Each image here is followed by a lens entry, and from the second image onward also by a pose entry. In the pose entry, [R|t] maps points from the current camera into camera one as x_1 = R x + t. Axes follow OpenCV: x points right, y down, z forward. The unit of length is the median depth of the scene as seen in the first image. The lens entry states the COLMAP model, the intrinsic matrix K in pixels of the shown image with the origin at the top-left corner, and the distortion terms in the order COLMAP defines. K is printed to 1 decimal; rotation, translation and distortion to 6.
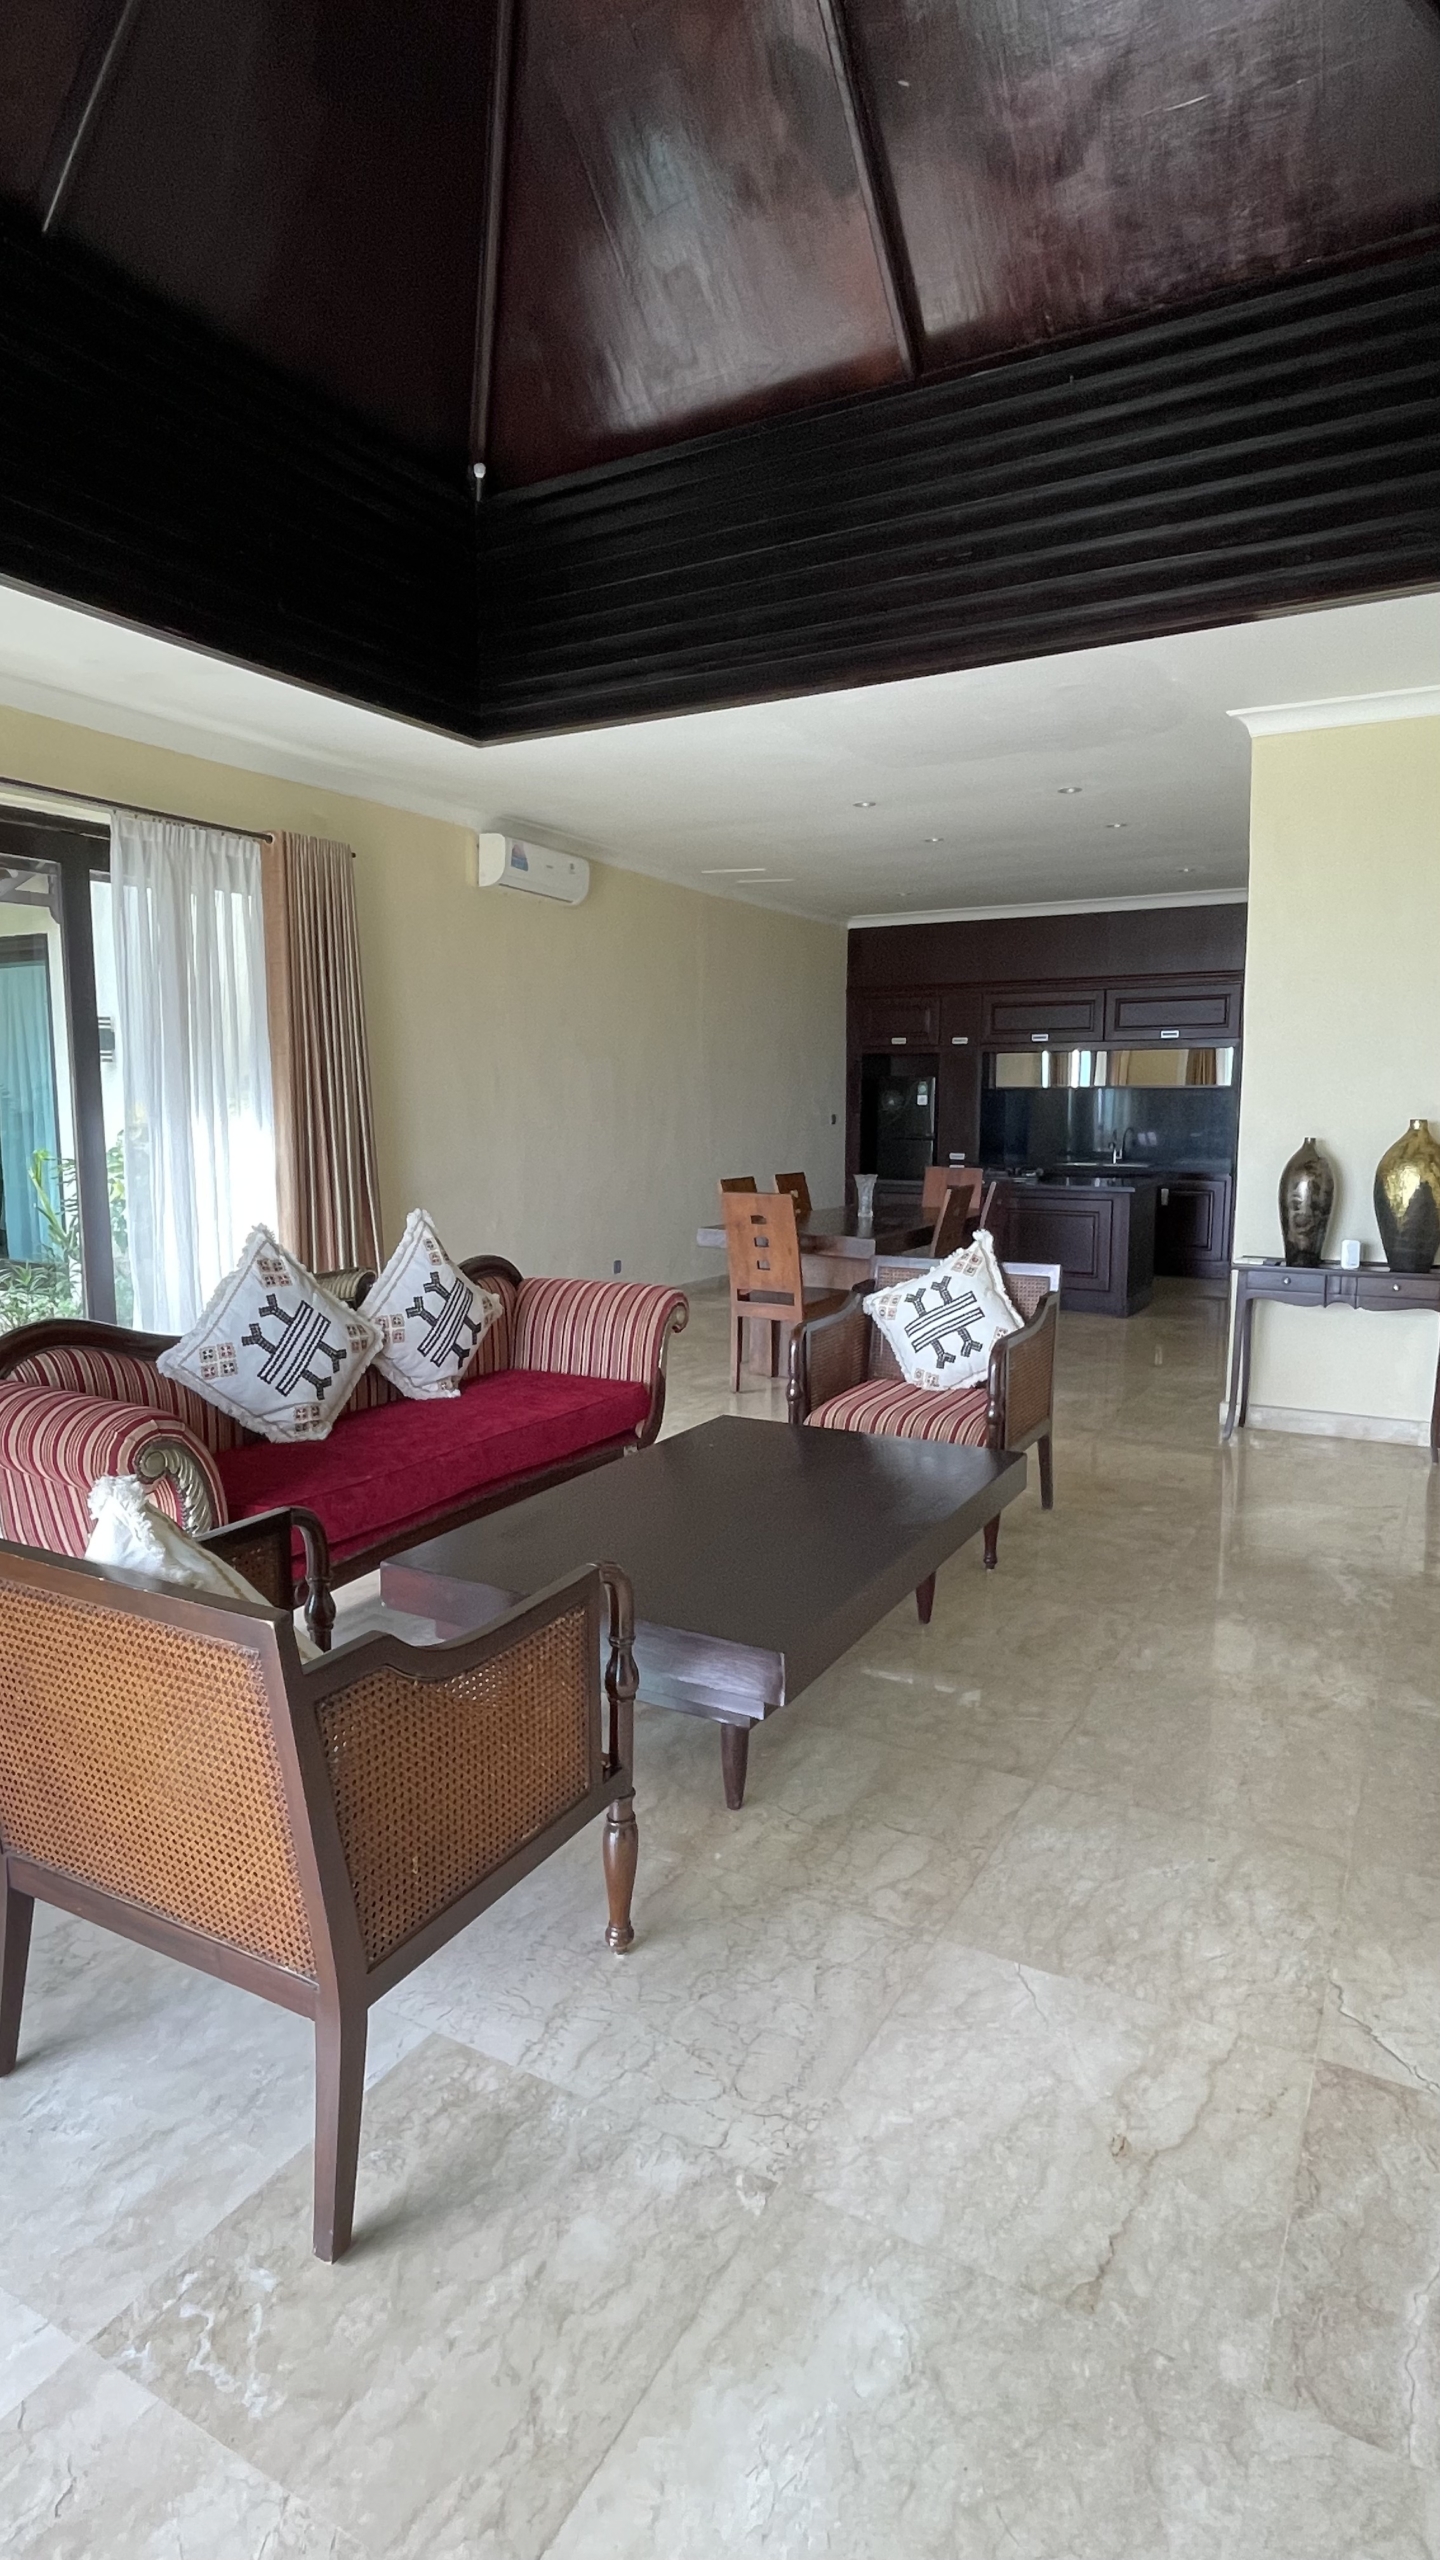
lens RADIAL K [[1314.0, 0, 724.7], [0, 1314.0, 1283.0], [0, 0, 1]] dist [-0.023746, 0.001395]
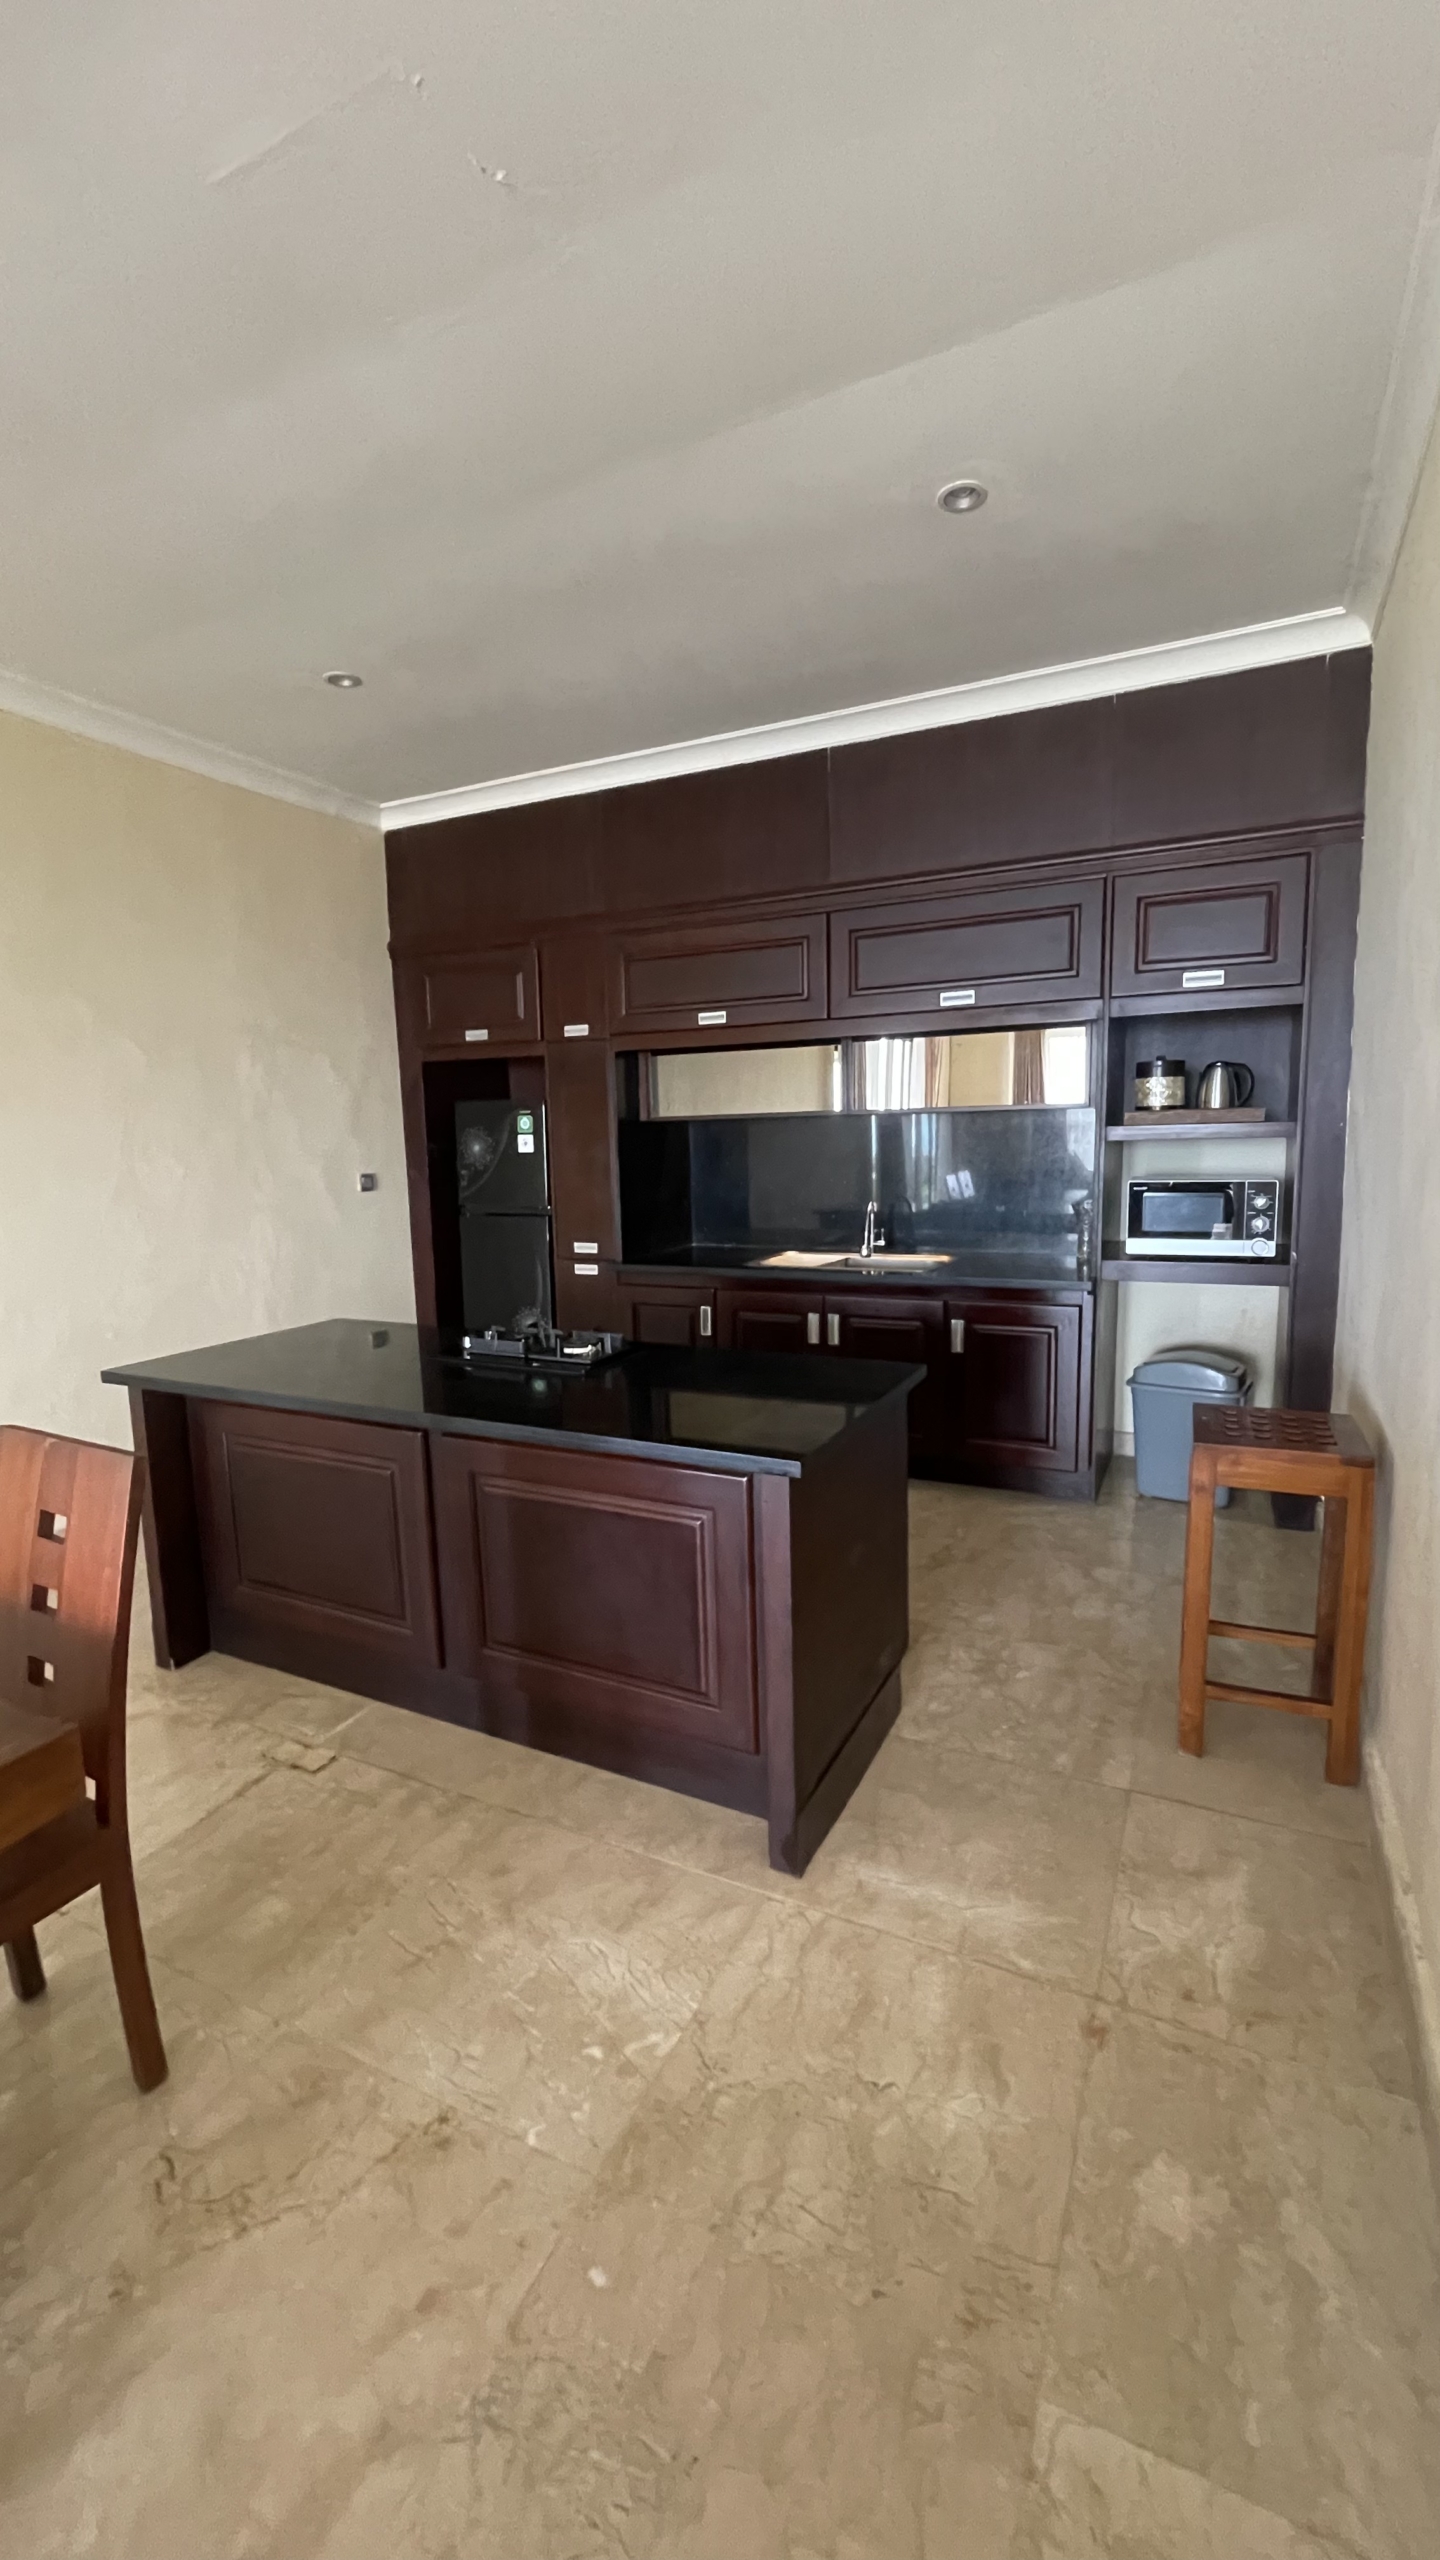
lens RADIAL K [[1046.4, 0, 711.9], [0, 1046.4, 1277.4], [0, 0, 1]] dist [-0.002948, 0.001167]
pose [[0.999533, -0.026777, 0.014717, 0.217493], [0.026681, 0.999621, 0.006713, -0.084206], [-0.014892, -0.006318, 0.999869, 0.557230]]
